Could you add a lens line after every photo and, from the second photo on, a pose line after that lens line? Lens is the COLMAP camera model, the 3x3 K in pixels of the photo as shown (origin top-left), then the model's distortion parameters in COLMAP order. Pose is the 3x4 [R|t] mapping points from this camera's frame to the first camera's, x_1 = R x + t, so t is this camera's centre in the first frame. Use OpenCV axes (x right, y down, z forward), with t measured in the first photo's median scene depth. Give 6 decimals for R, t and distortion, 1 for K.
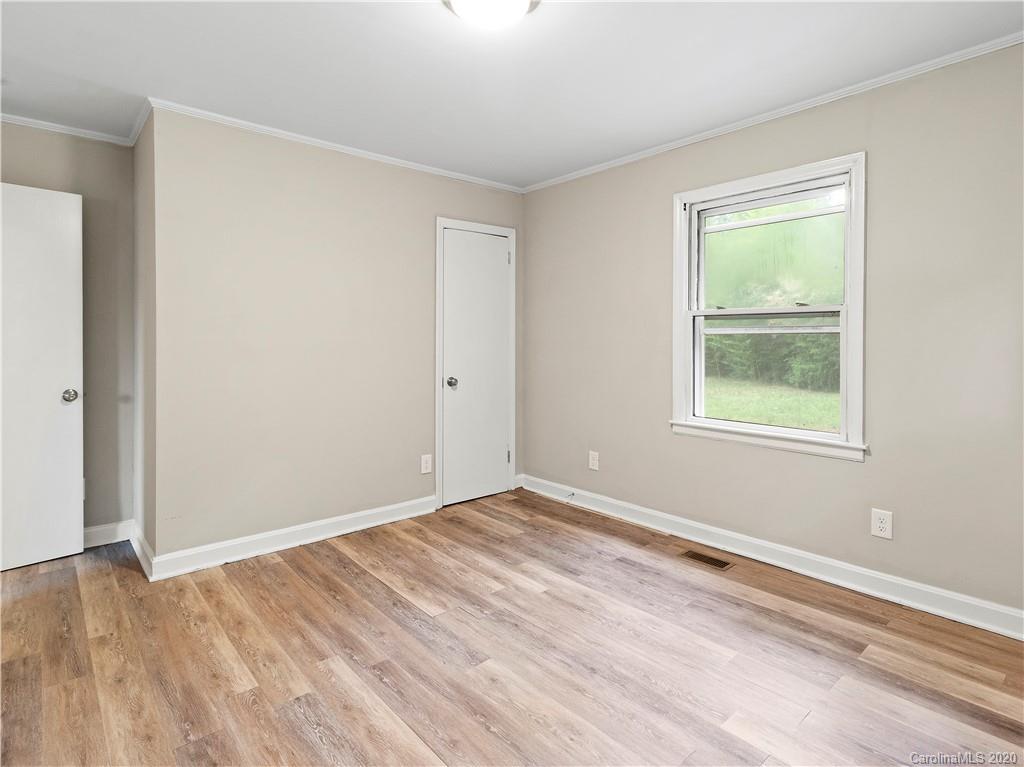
lens RADIAL K [[543.5, 0, 516.7], [0, 543.5, 365.6], [0, 0, 1]] dist [-0.000334, 0.000427]
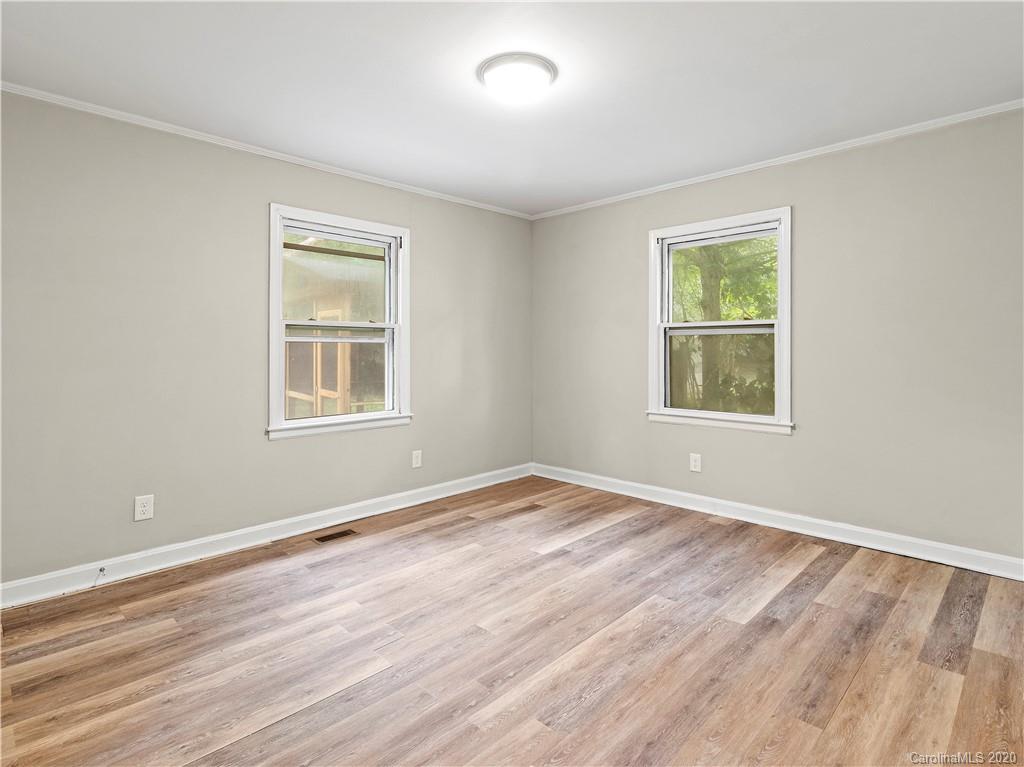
lens RADIAL K [[539.7, 0, 516.6], [0, 539.7, 370.5], [0, 0, 1]] dist [0.001344, 0.000750]
pose [[-0.073759, -0.041553, 0.996410, -0.890915], [0.048967, 0.997776, 0.045235, -0.033025], [-0.996073, 0.052127, -0.071560, 0.739122]]
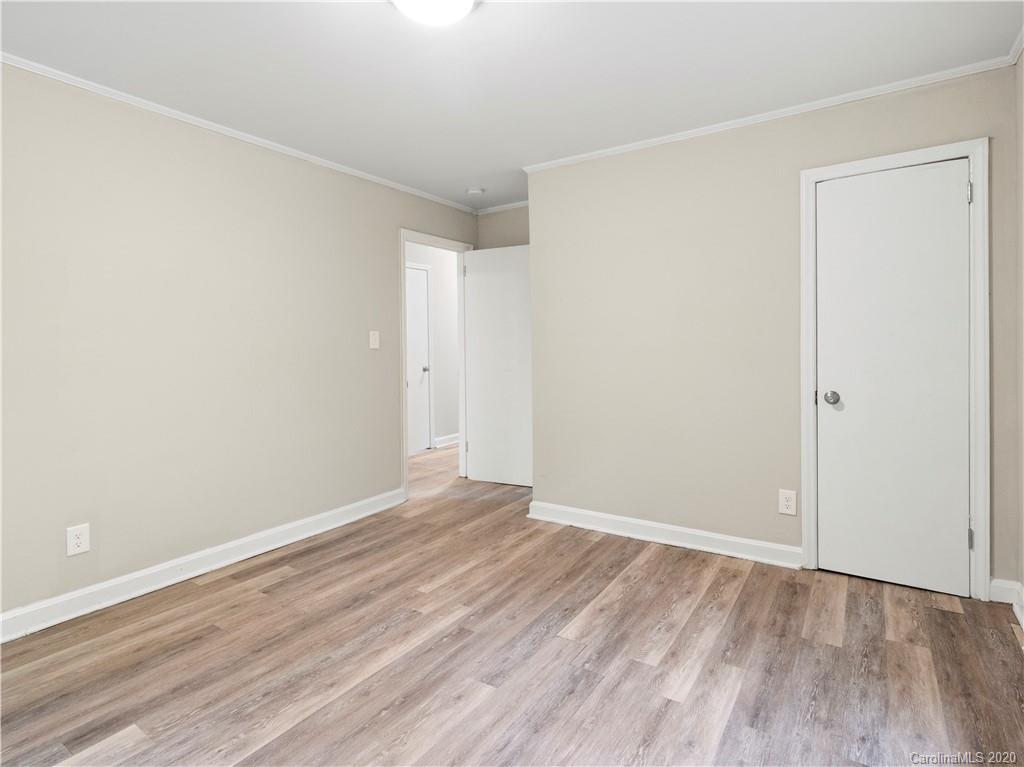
lens RADIAL K [[539.7, 0, 516.6], [0, 539.7, 370.5], [0, 0, 1]] dist [0.001344, 0.000750]
pose [[0.264172, 0.043363, -0.963500, 0.627004], [-0.031564, 0.998842, 0.036300, -0.025795], [0.963959, 0.020823, 0.265234, 0.594436]]
